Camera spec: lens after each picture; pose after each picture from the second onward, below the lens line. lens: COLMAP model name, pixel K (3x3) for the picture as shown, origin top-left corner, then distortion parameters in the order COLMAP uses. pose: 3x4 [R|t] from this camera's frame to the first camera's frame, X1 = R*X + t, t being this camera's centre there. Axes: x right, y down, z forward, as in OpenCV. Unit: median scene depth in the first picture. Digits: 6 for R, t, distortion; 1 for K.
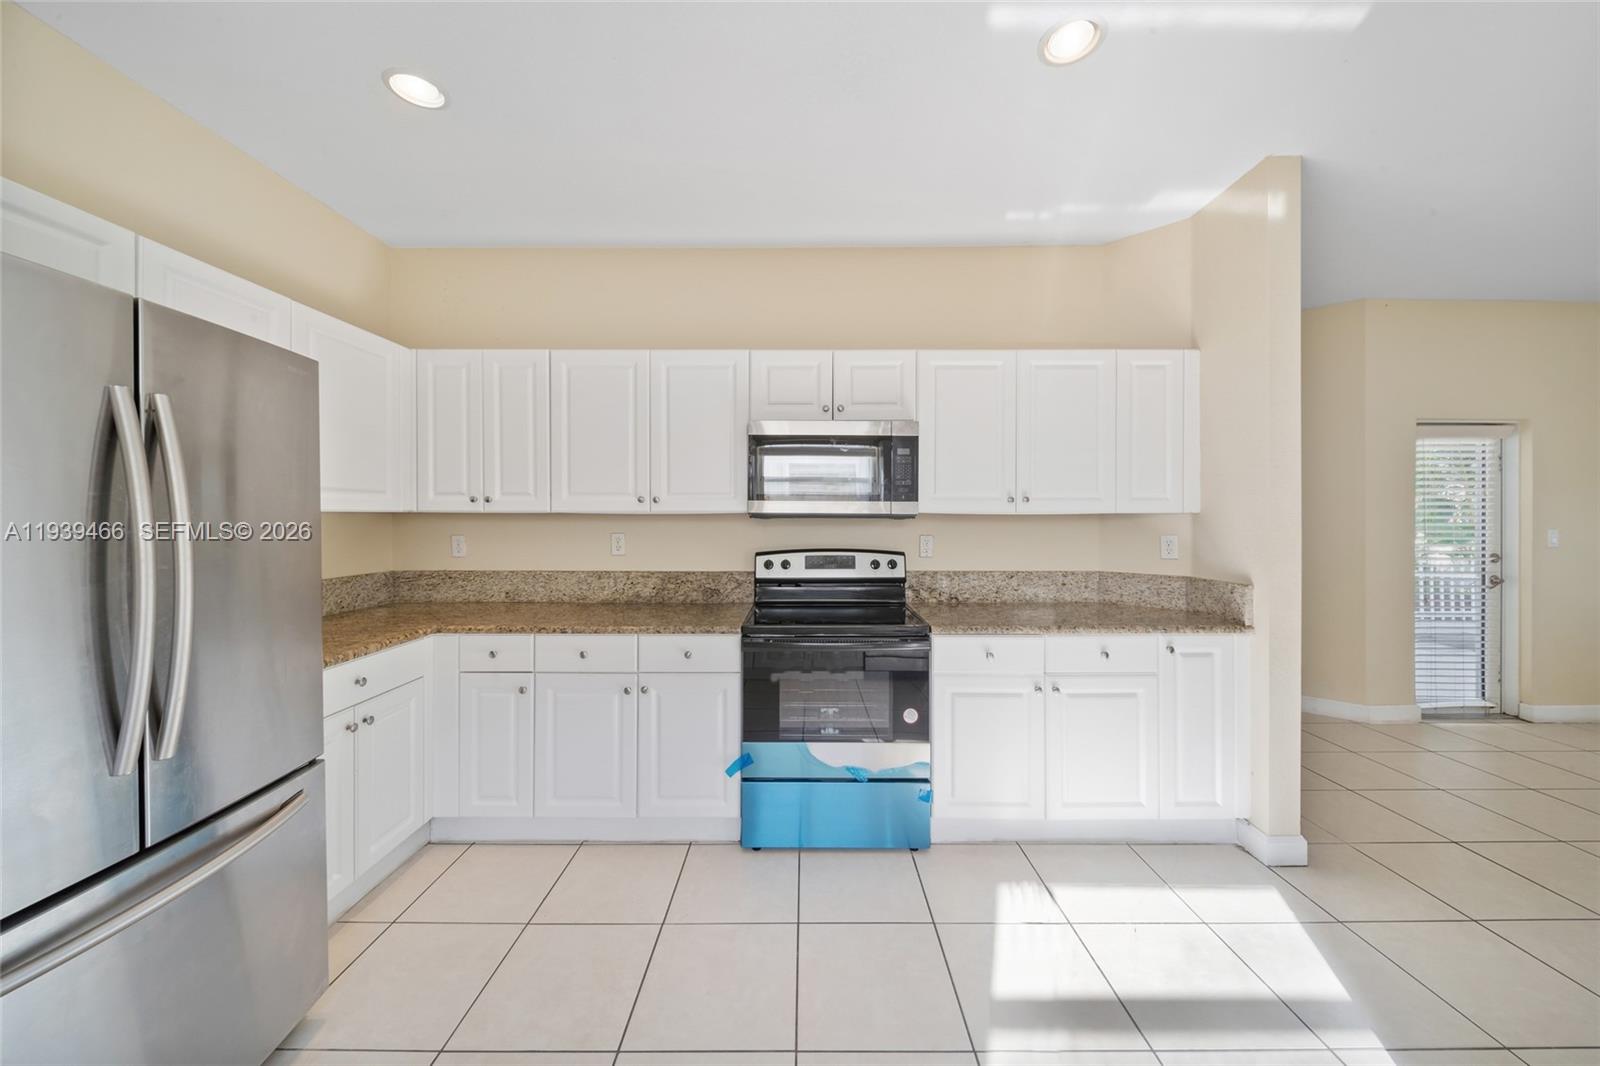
lens RADIAL K [[538.0, 0, 801.8], [0, 538.0, 521.6], [0, 0, 1]] dist [0.000629, -0.000005]
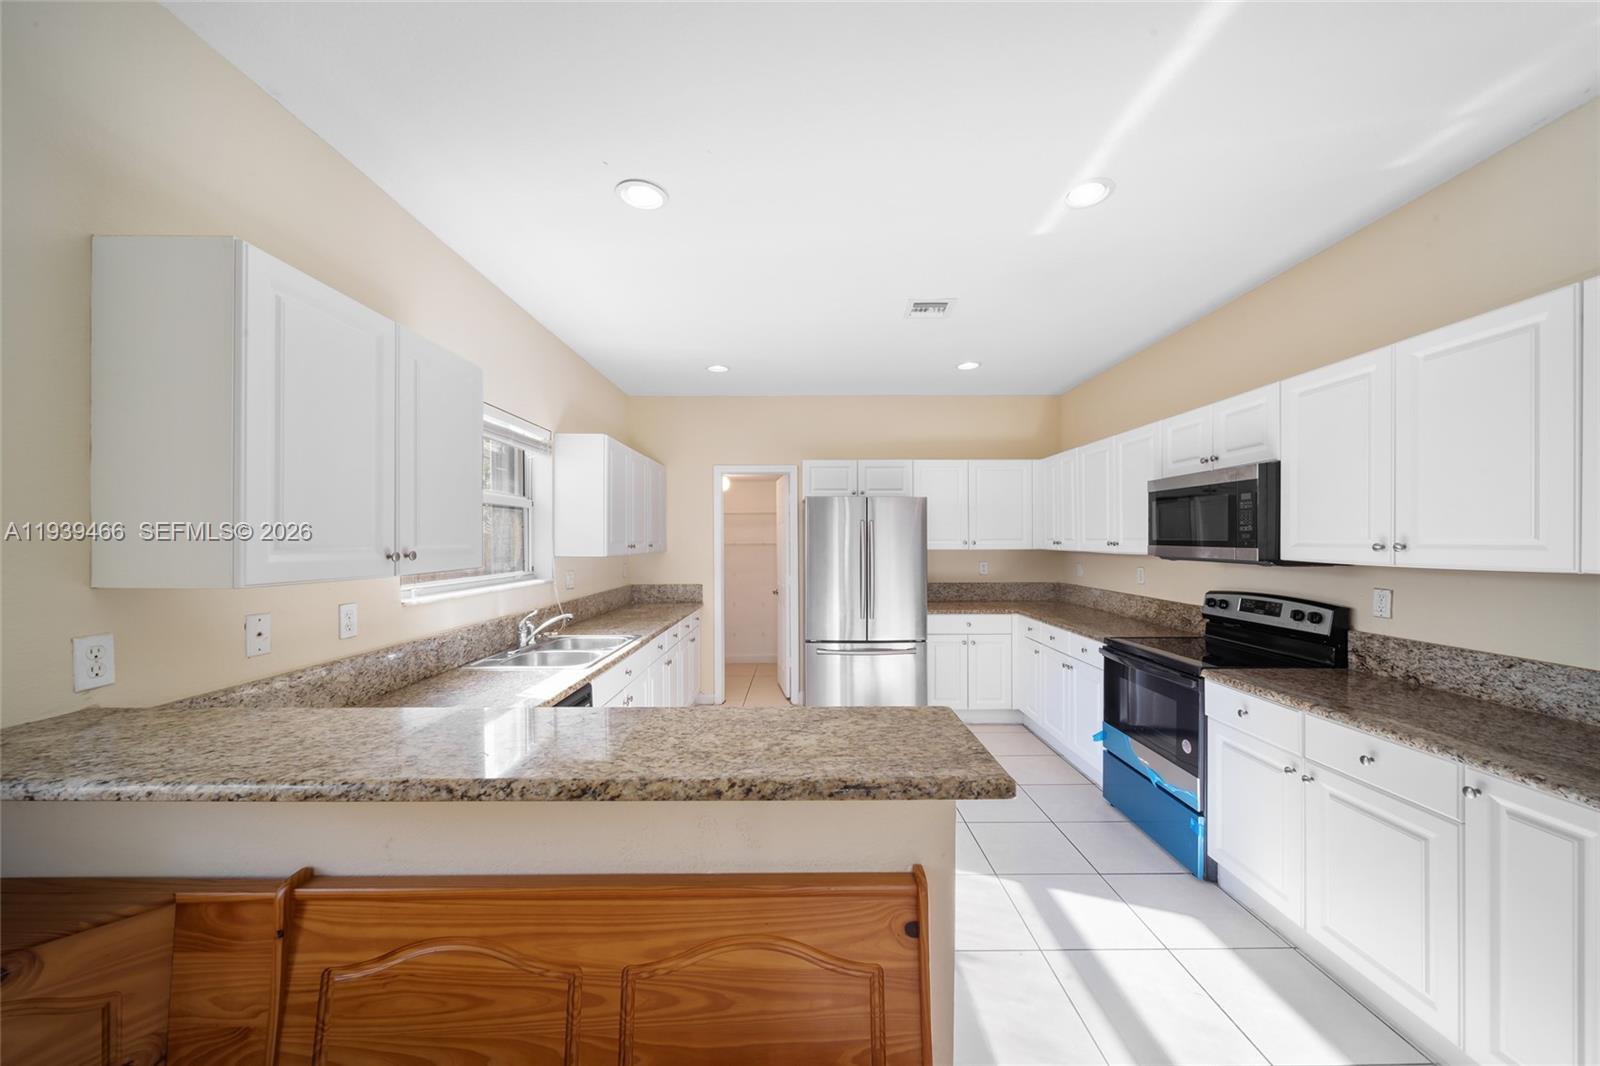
lens RADIAL K [[567.3, 0, 804.1], [0, 567.3, 528.3], [0, 0, 1]] dist [0.000191, -0.000035]
pose [[0.014157, -0.019735, -0.999705, 1.048933], [-0.000442, 0.999805, -0.019743, -0.045475], [0.999900, 0.000721, 0.014146, 0.160536]]
